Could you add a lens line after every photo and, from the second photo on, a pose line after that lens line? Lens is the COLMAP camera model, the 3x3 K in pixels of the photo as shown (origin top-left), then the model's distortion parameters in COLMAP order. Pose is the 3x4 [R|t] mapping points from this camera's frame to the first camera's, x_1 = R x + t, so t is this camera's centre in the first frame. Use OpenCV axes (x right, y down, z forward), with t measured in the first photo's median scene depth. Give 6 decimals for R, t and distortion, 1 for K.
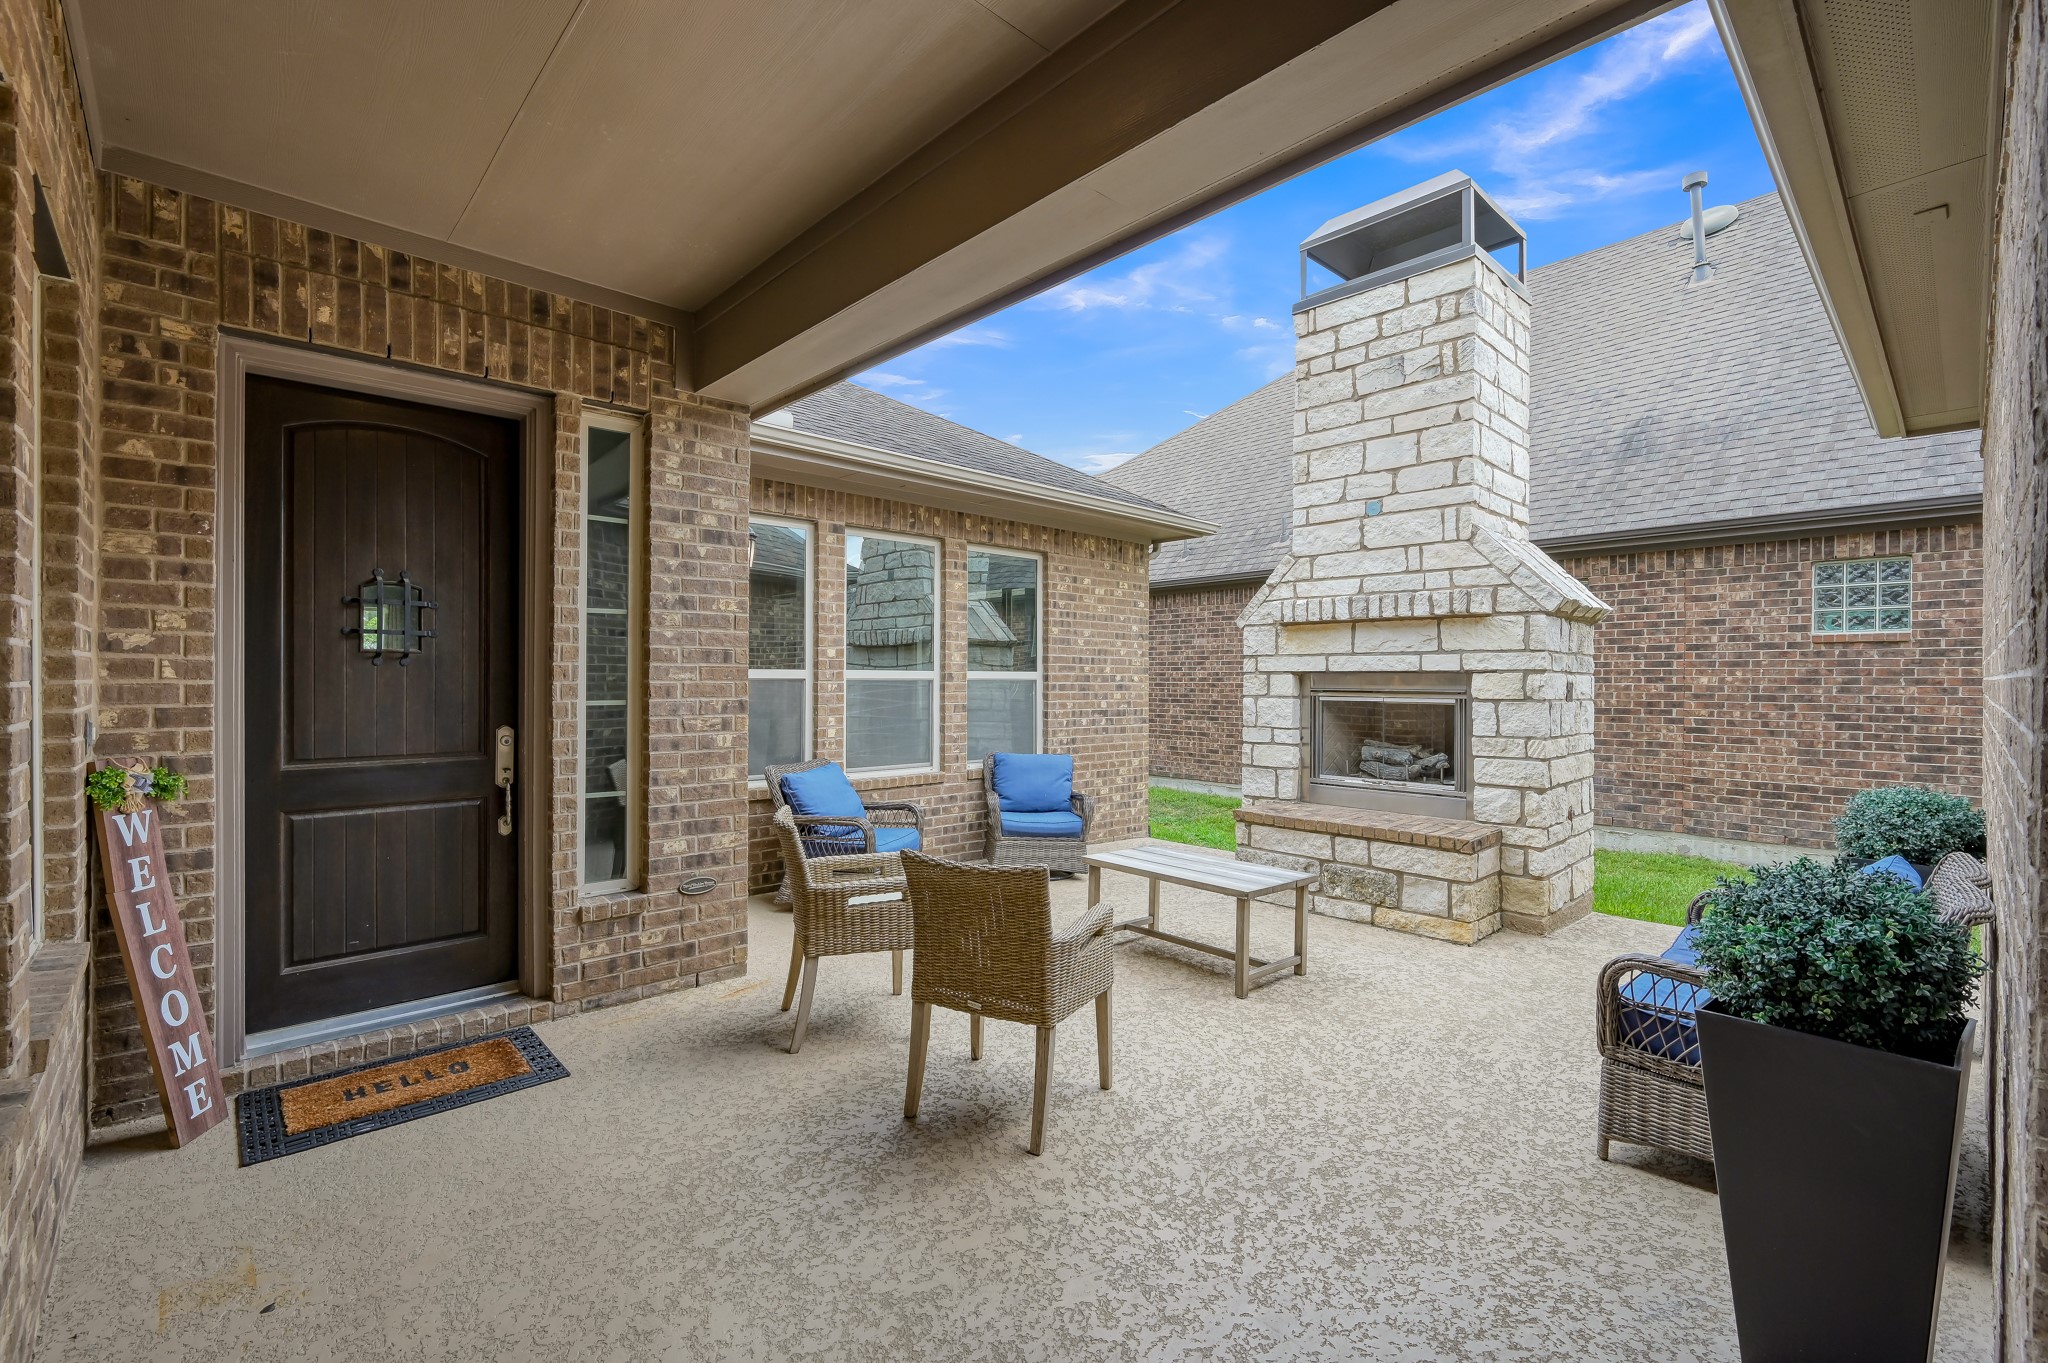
lens RADIAL K [[880.0, 0, 1023.6], [0, 880.0, 678.8], [0, 0, 1]] dist [-0.000885, -0.000028]
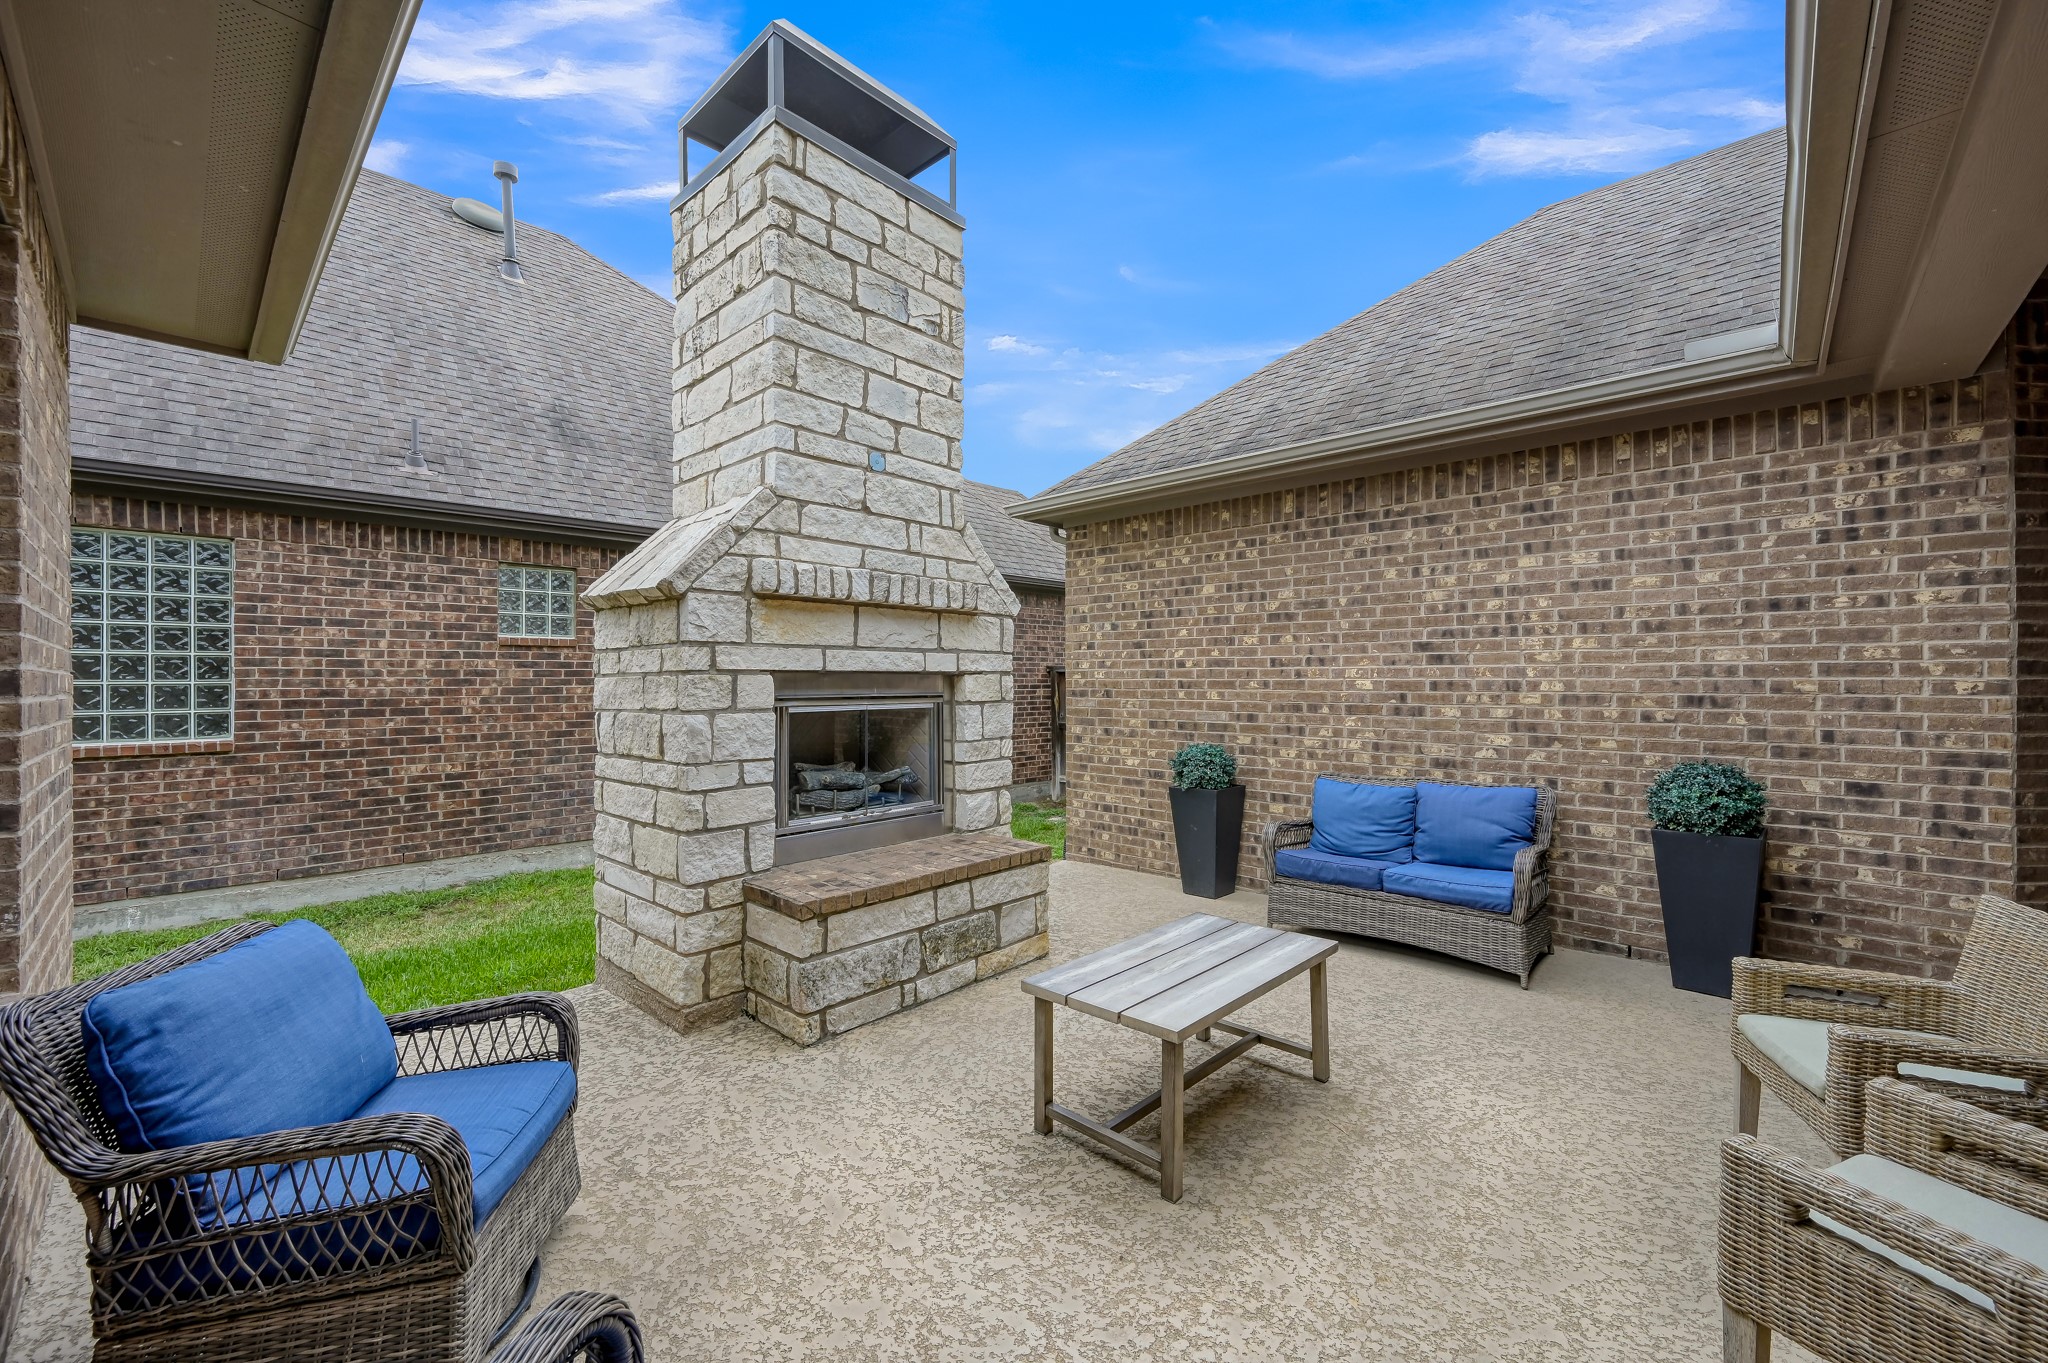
lens RADIAL K [[803.1, 0, 1022.4], [0, 803.1, 680.4], [0, 0, 1]] dist [-0.001479, -0.000116]
pose [[-0.066737, -0.002825, 0.997767, -0.331609], [0.002823, 0.999991, 0.003020, -0.002424], [-0.997767, 0.003019, -0.066729, 0.952669]]
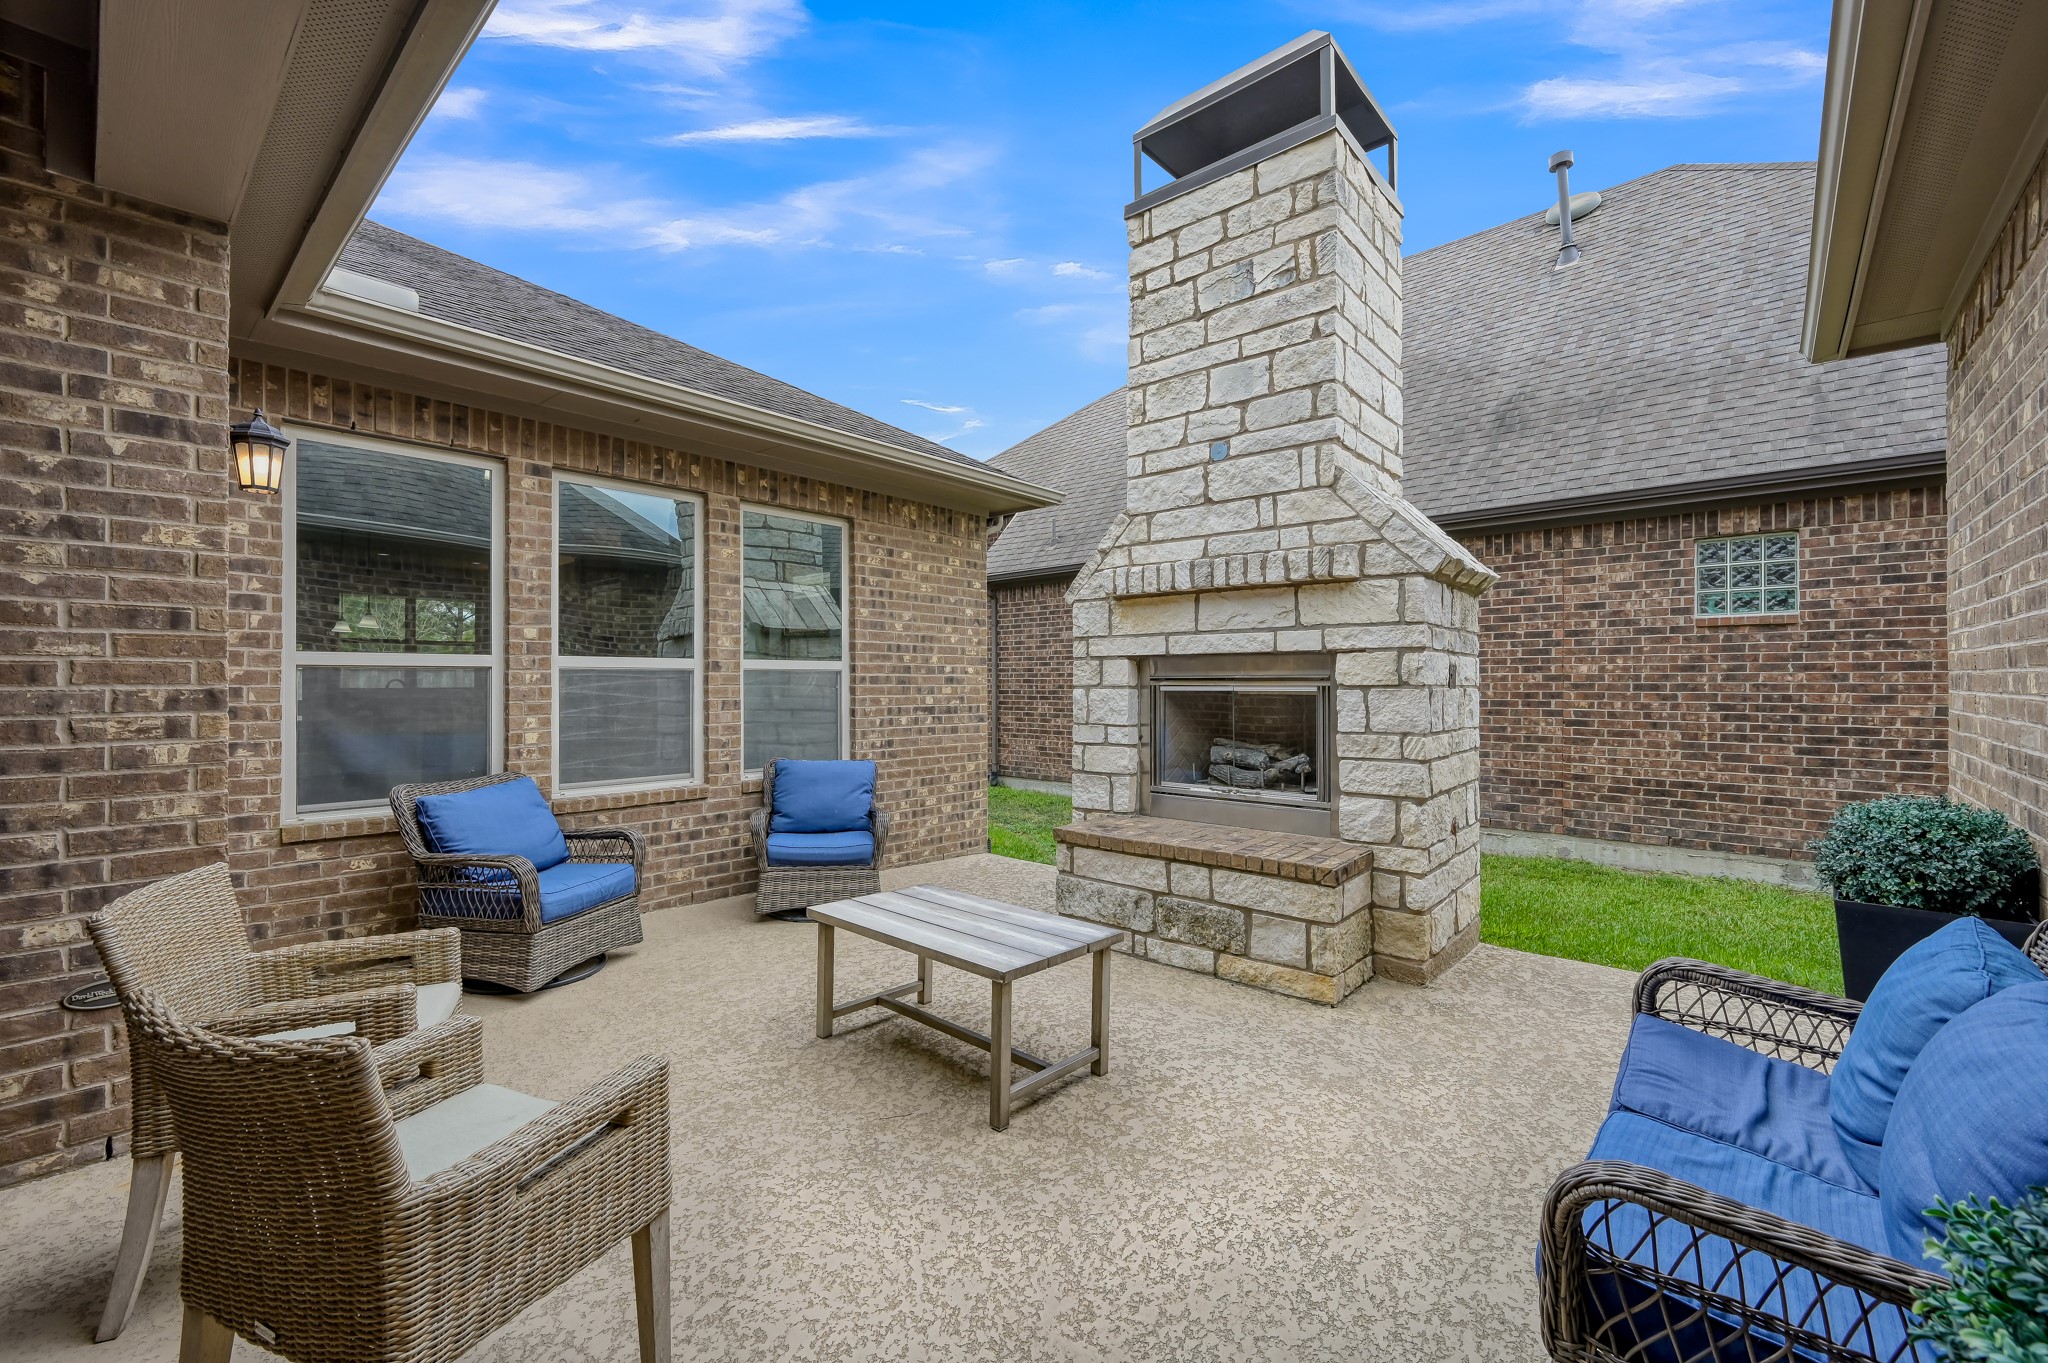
lens RADIAL K [[832.6, 0, 1022.8], [0, 832.6, 679.2], [0, 0, 1]] dist [-0.000792, 0.000047]
pose [[0.995548, -0.005731, 0.094078, 0.150662], [0.006032, 0.999978, -0.002918, 0.016782], [-0.094060, 0.003473, 0.995561, 0.266702]]
